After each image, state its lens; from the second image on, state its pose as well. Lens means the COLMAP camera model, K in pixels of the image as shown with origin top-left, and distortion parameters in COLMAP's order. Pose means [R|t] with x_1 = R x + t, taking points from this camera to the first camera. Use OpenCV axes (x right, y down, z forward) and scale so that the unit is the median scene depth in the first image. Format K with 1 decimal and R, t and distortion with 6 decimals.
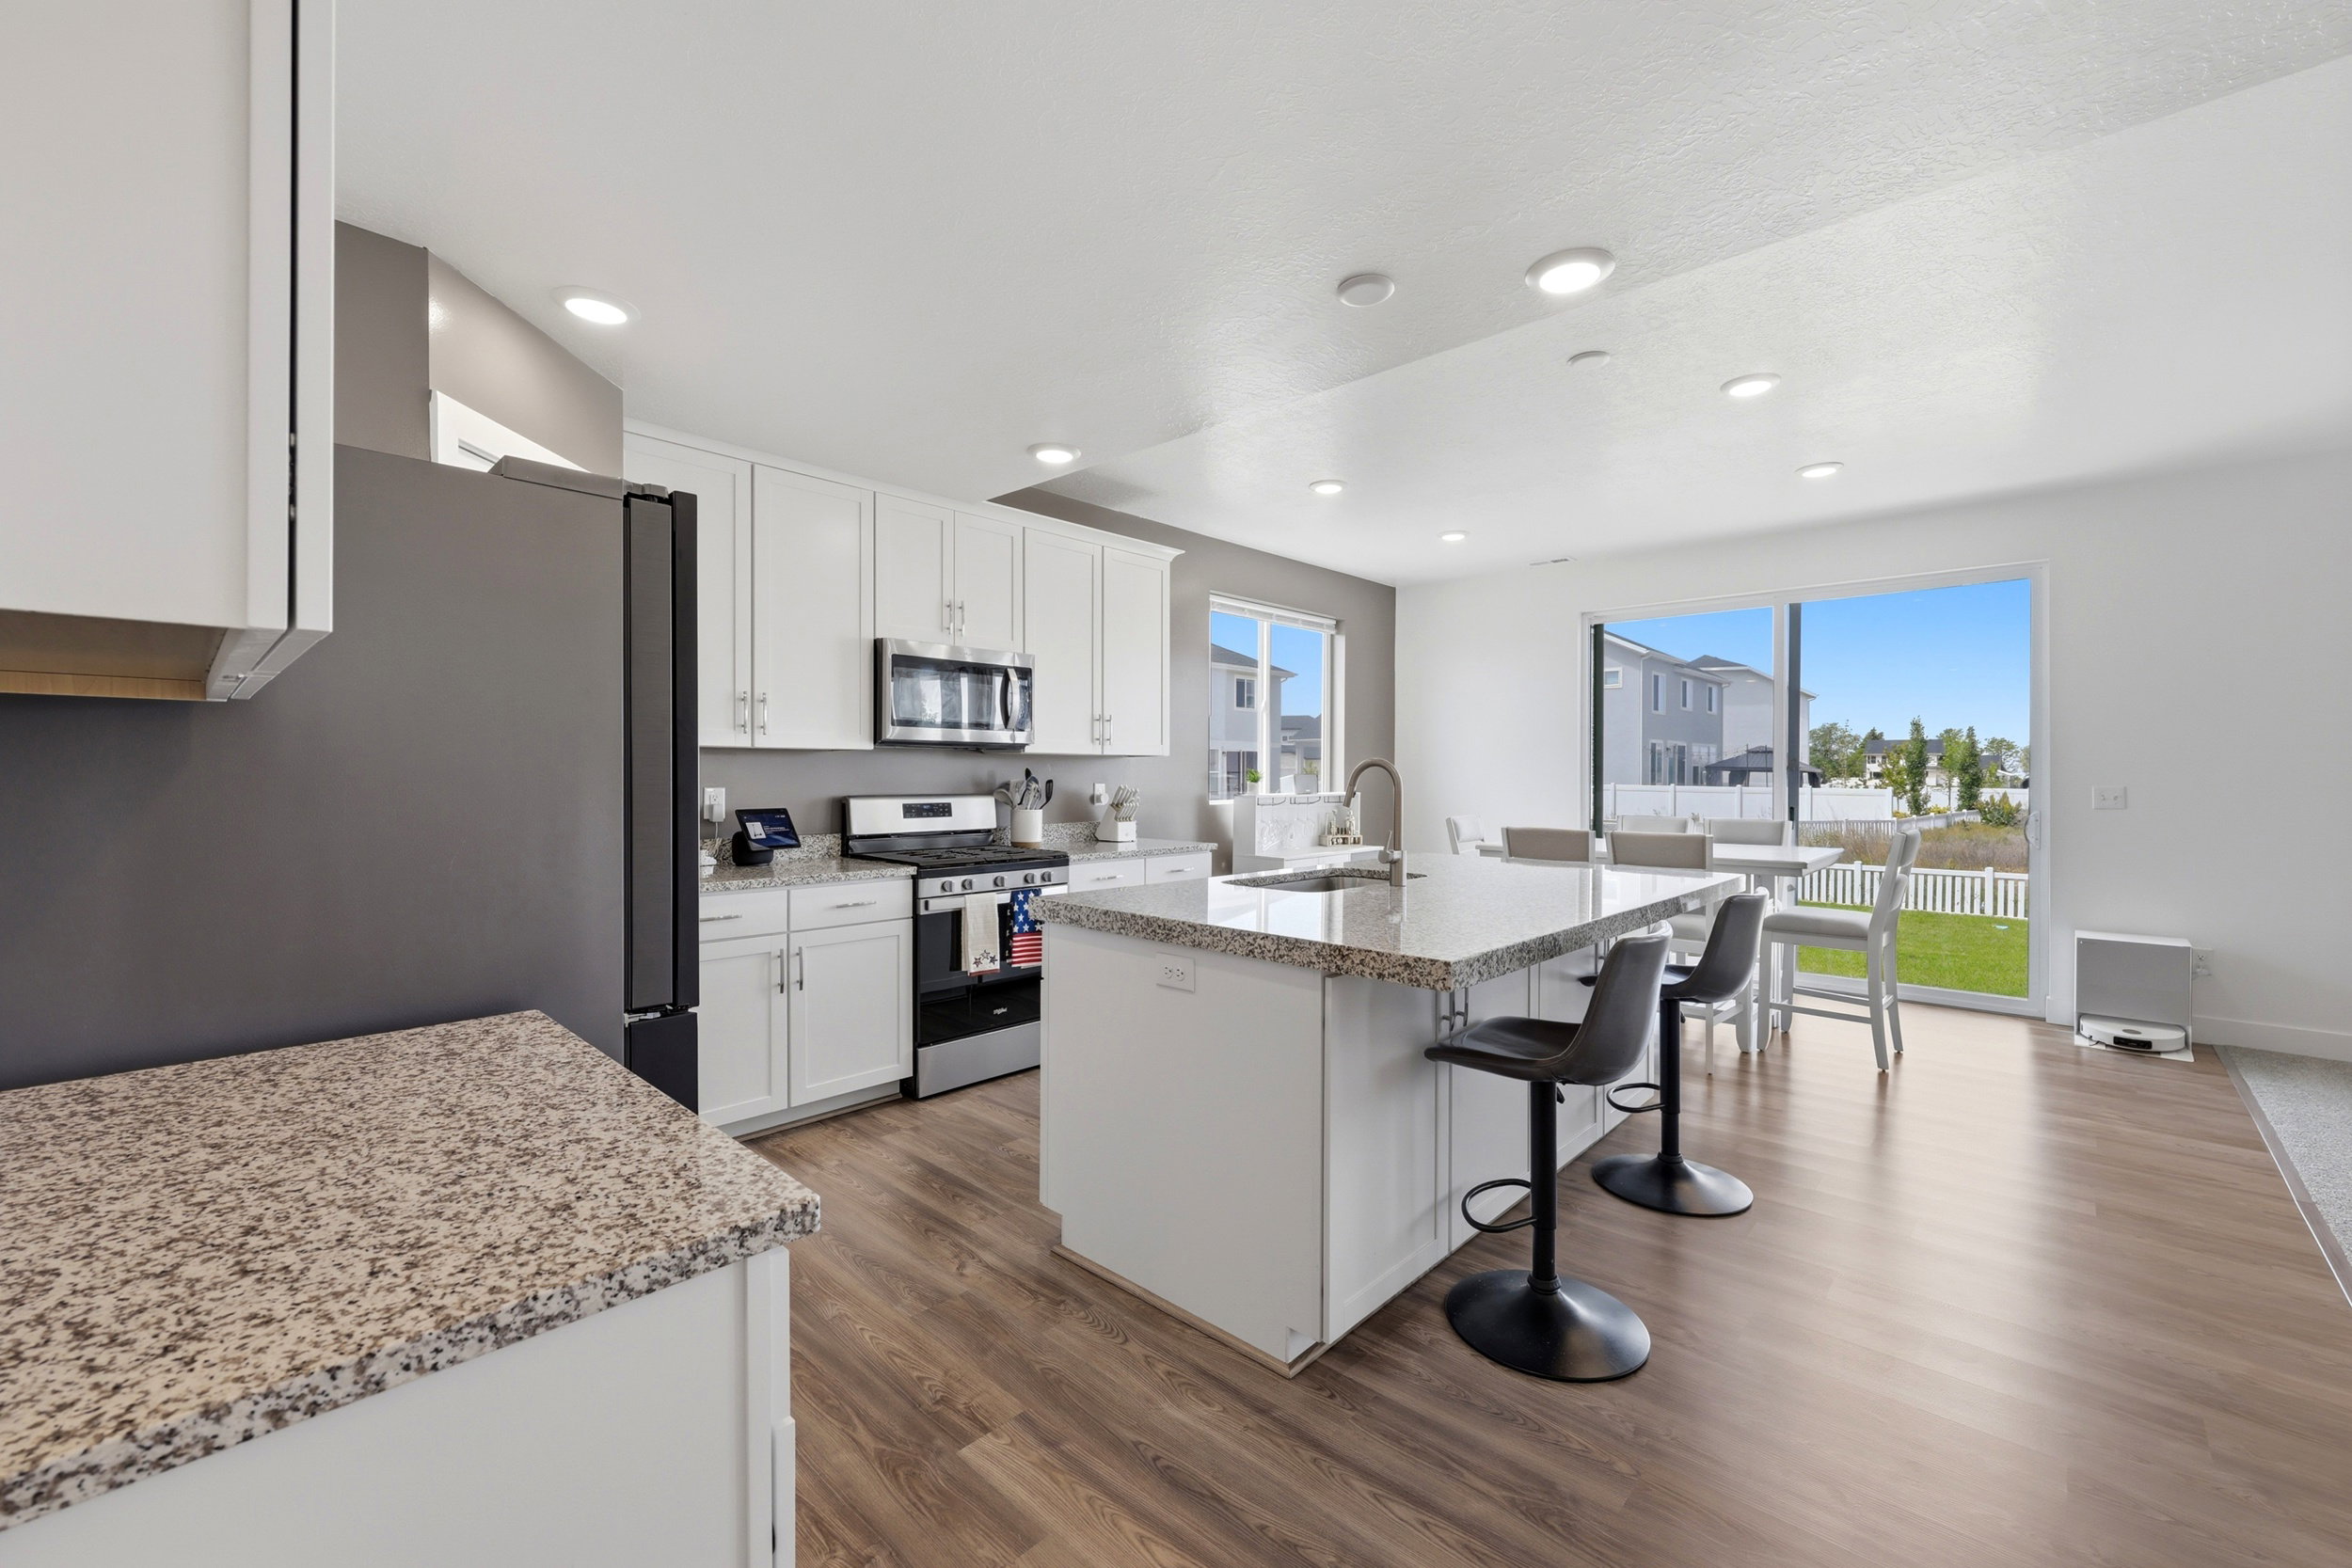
lens RADIAL K [[973.6, 0, 1169.7], [0, 973.6, 777.4], [0, 0, 1]] dist [-0.000538, -0.000087]
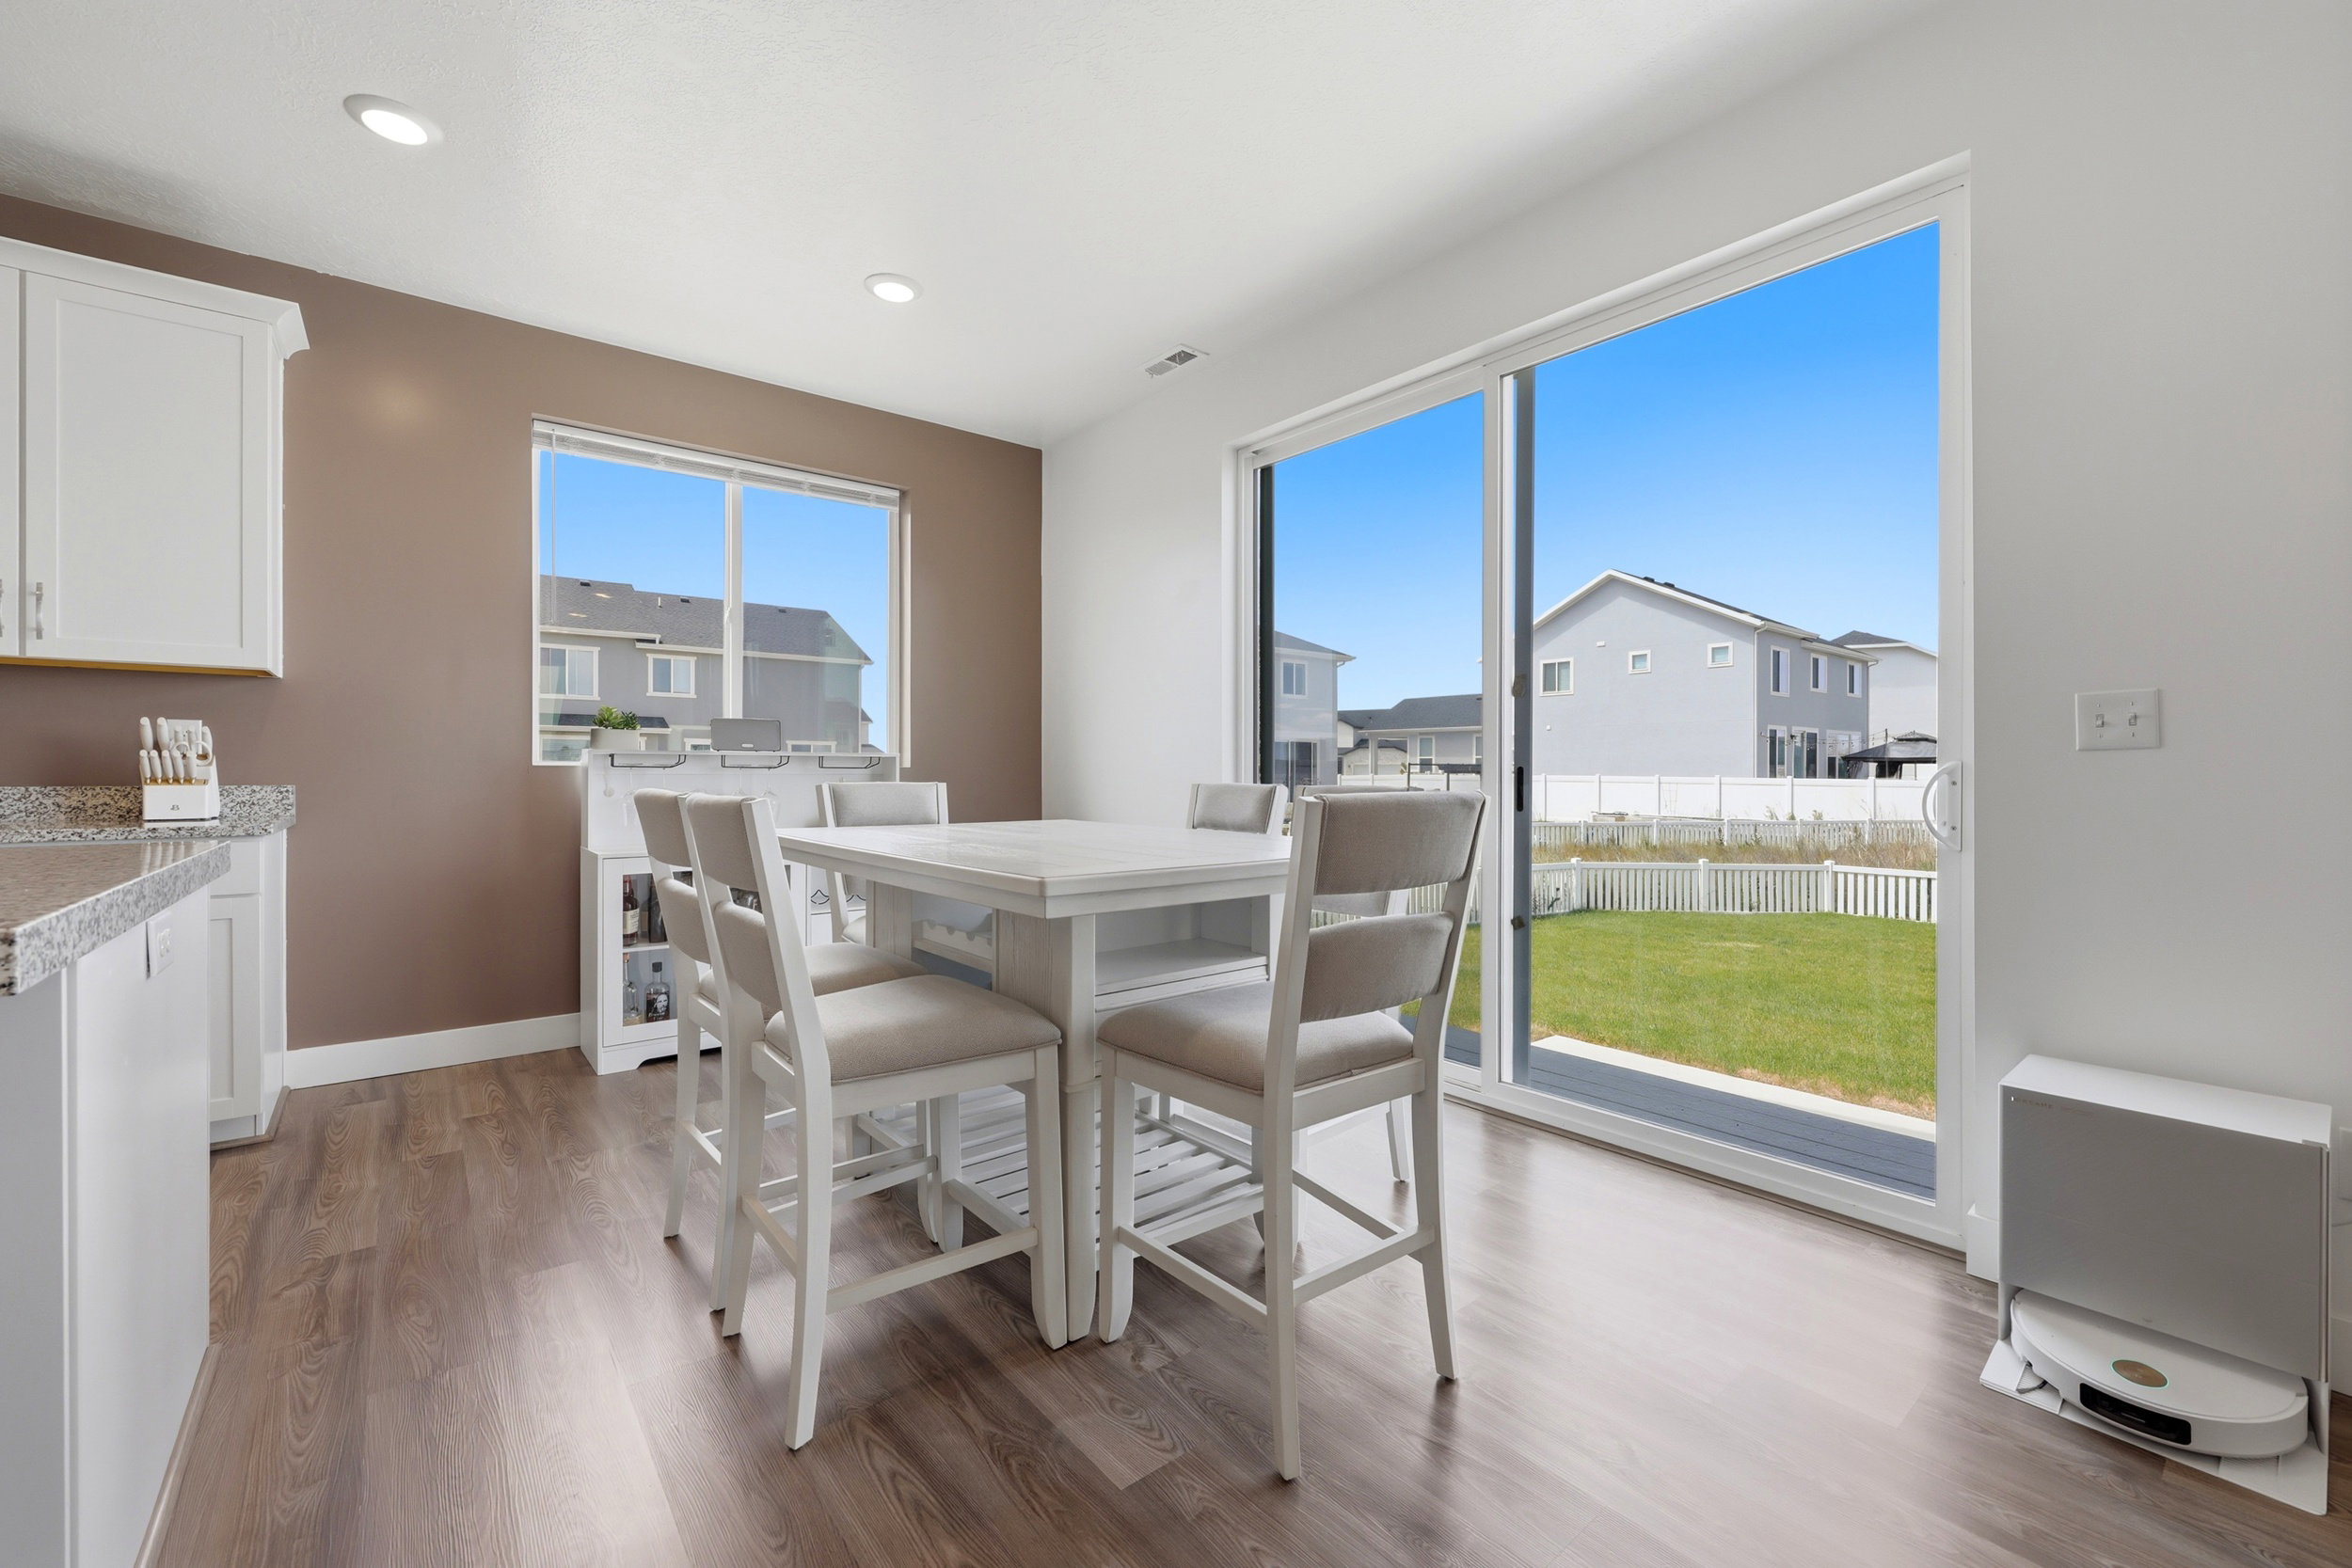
lens RADIAL K [[973.6, 0, 1169.7], [0, 973.6, 777.4], [0, 0, 1]] dist [-0.000538, -0.000087]
pose [[0.991126, -0.002789, -0.132898, 0.083146], [0.002945, 0.999995, 0.000975, 0.005436], [0.132894, -0.001358, 0.991129, 0.073144]]
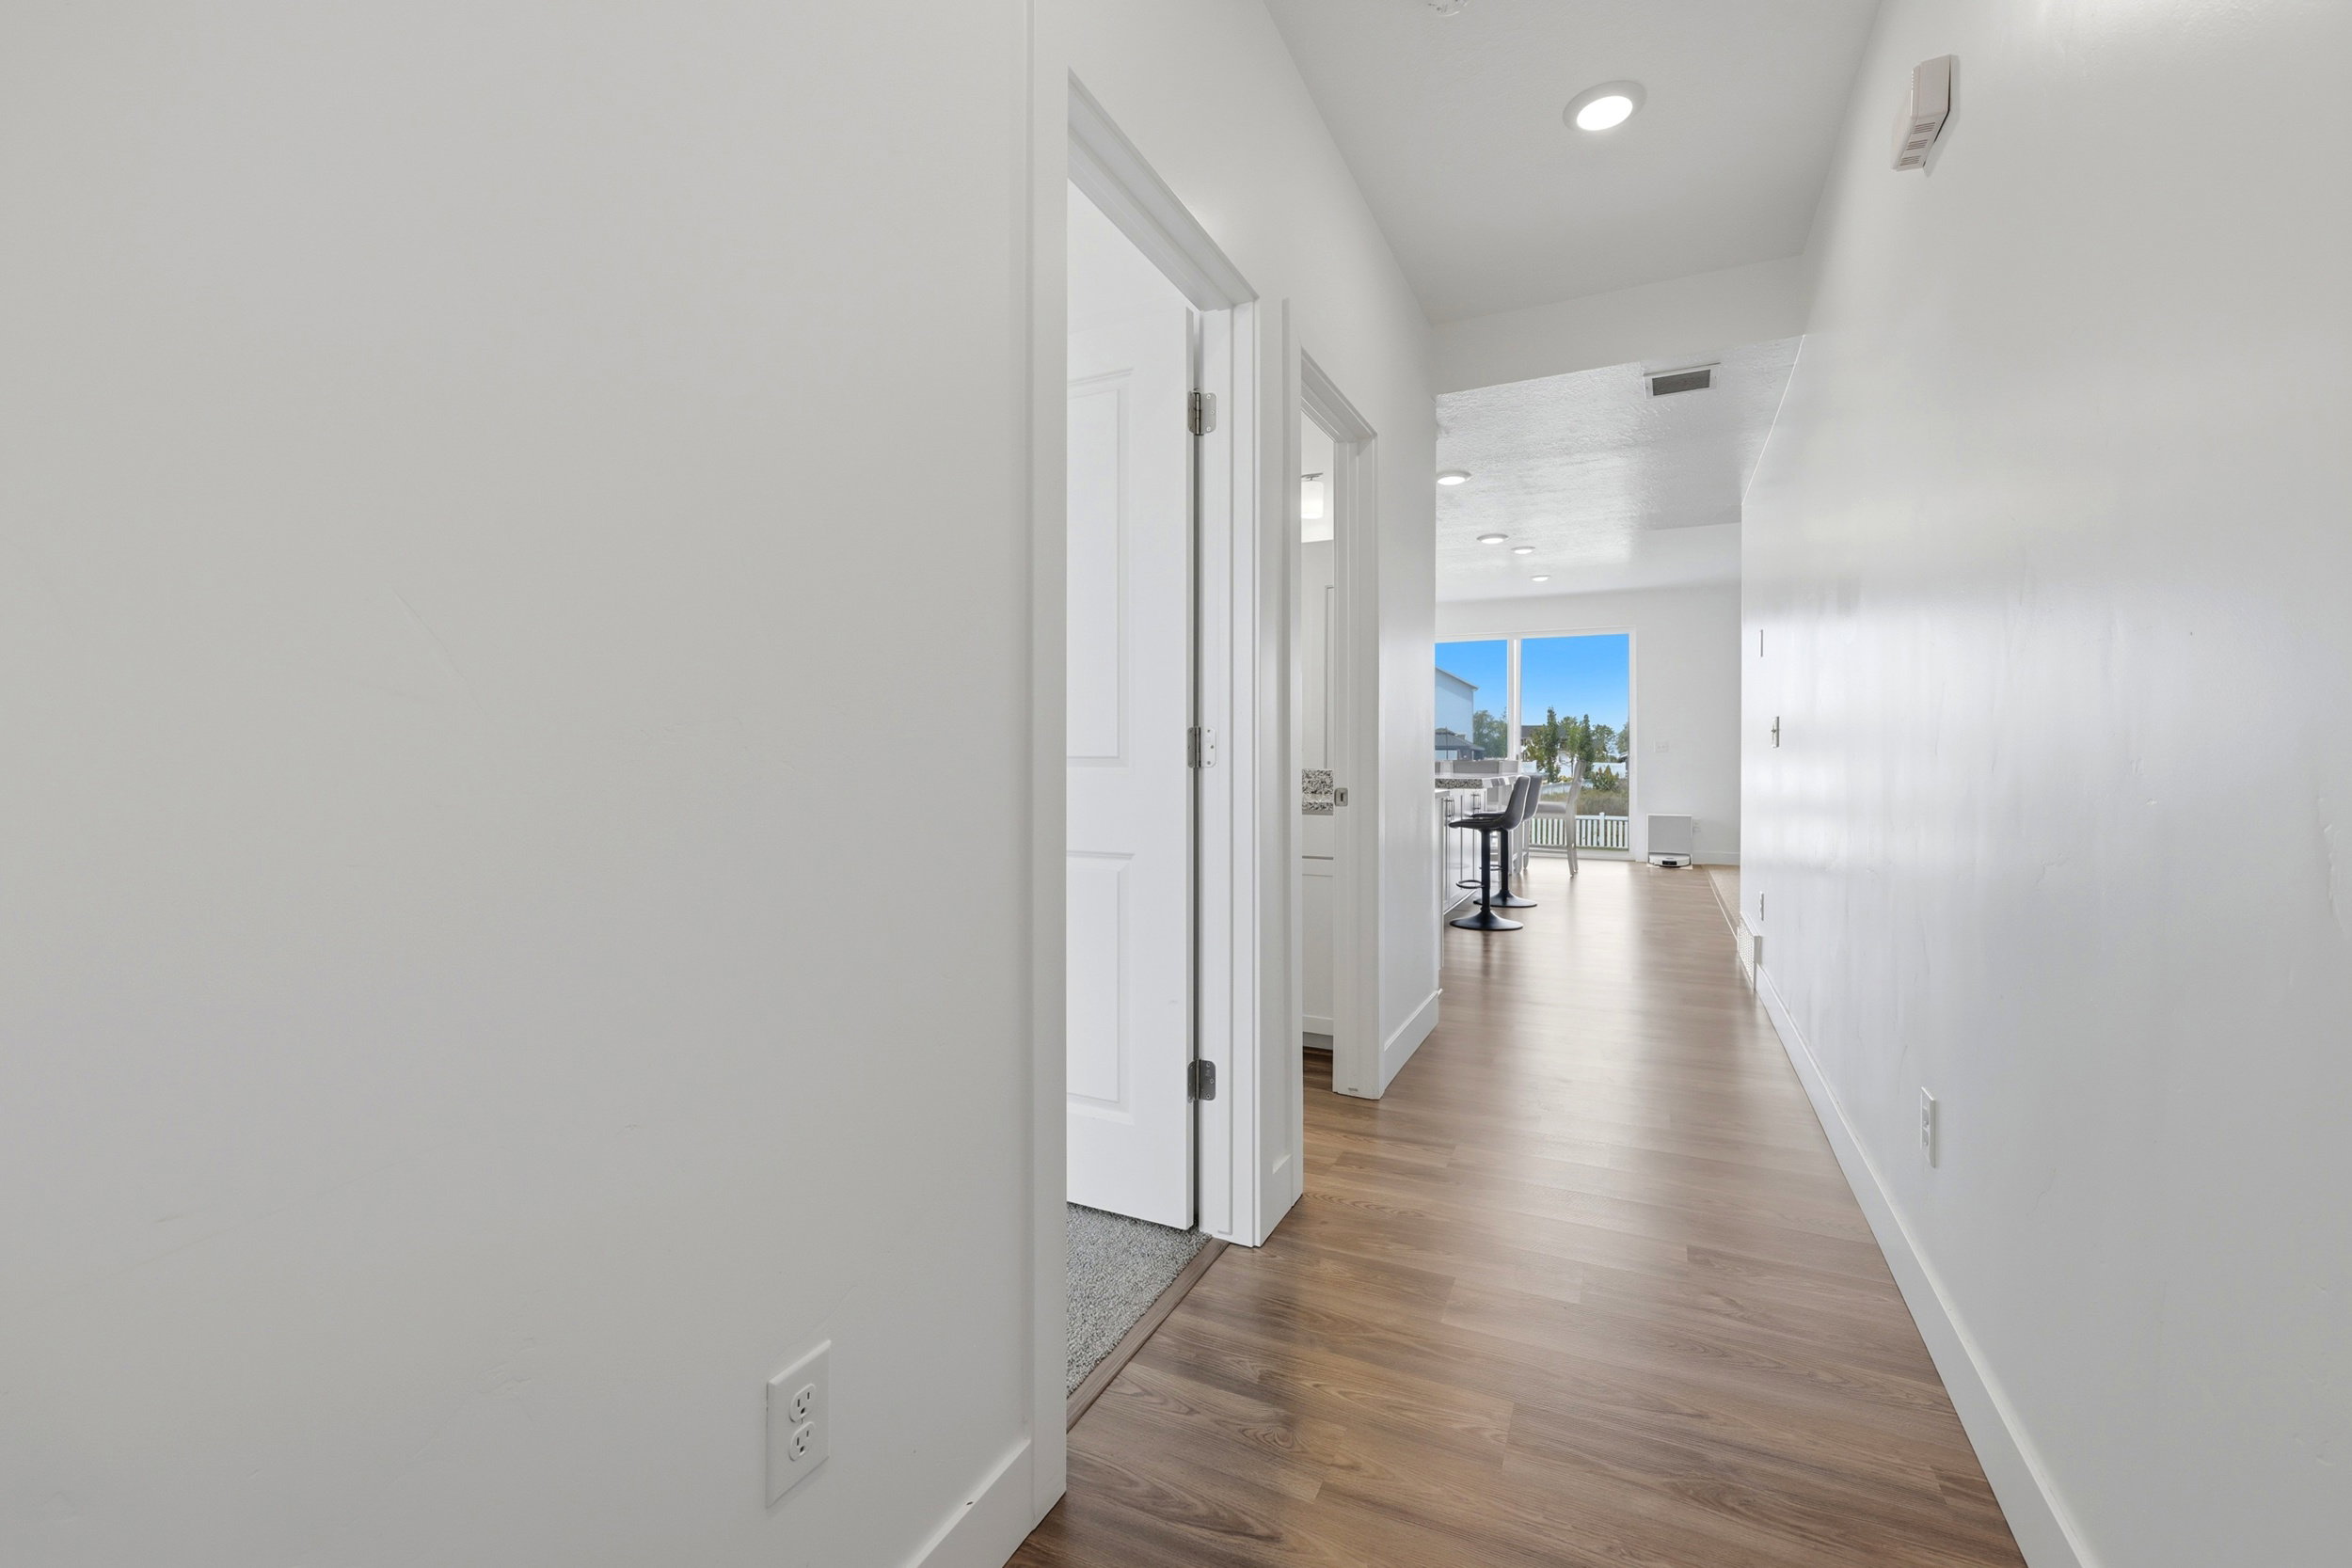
lens RADIAL K [[973.6, 0, 1169.7], [0, 973.6, 777.4], [0, 0, 1]] dist [-0.000538, -0.000087]
pose [[0.958899, -0.008022, 0.283634, -0.076596], [0.002625, 0.999808, 0.019403, 0.005179], [-0.283736, -0.017861, 0.958736, -0.084479]]
